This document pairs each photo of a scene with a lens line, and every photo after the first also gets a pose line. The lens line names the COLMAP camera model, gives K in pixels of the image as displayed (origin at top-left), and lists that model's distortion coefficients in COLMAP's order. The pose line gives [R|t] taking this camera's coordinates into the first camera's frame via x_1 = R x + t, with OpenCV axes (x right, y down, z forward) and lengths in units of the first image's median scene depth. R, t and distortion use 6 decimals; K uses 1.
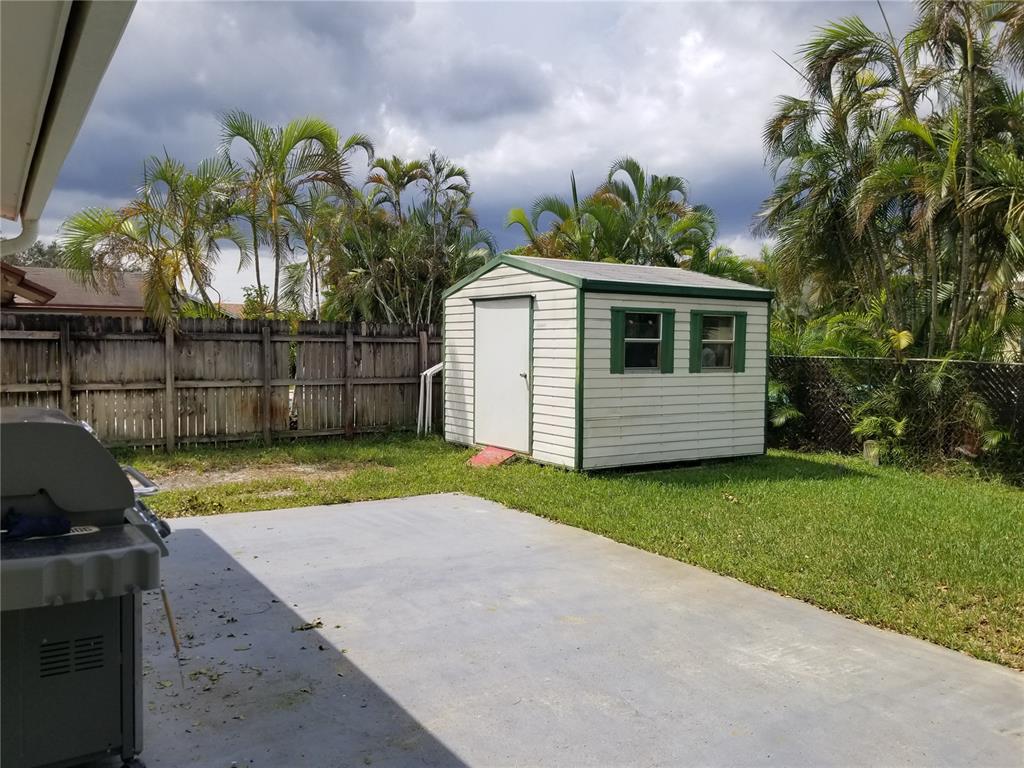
lens RADIAL K [[803.7, 0, 527.0], [0, 803.7, 408.5], [0, 0, 1]] dist [0.080074, -0.118012]
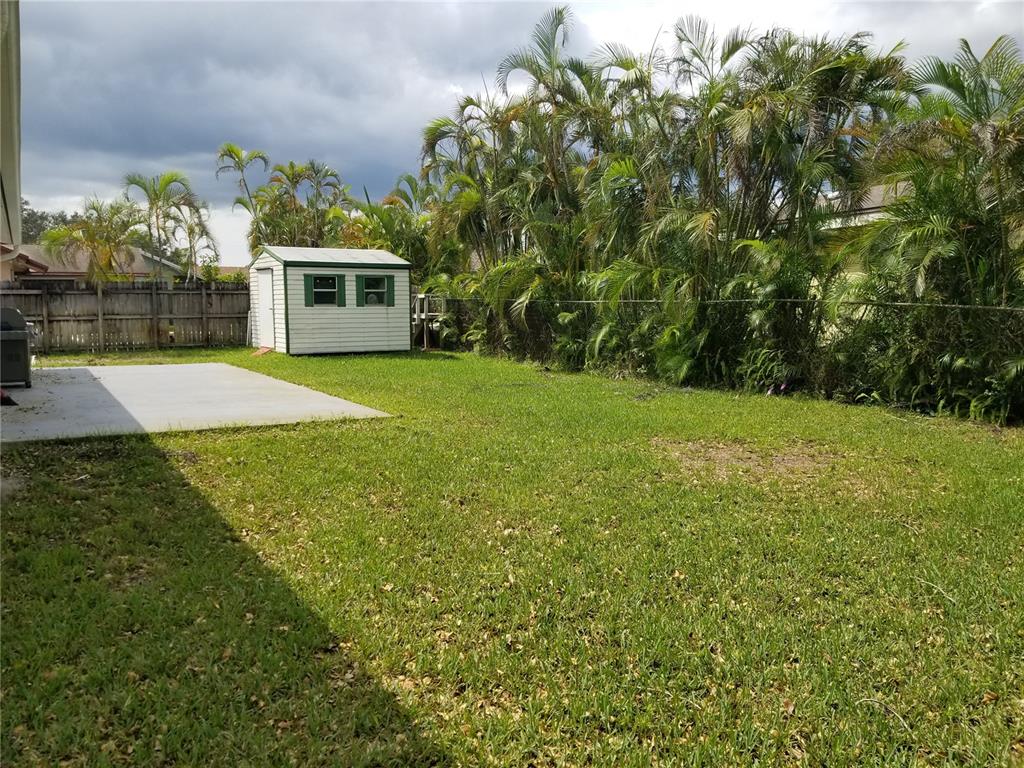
lens RADIAL K [[803.7, 0, 507.7], [0, 803.7, 384.6], [0, 0, 1]] dist [0.080074, -0.118012]
pose [[0.998616, -0.009436, -0.051732, 0.630534], [0.010854, 0.999571, 0.027214, 0.090011], [0.051453, -0.027738, 0.998290, -0.885460]]
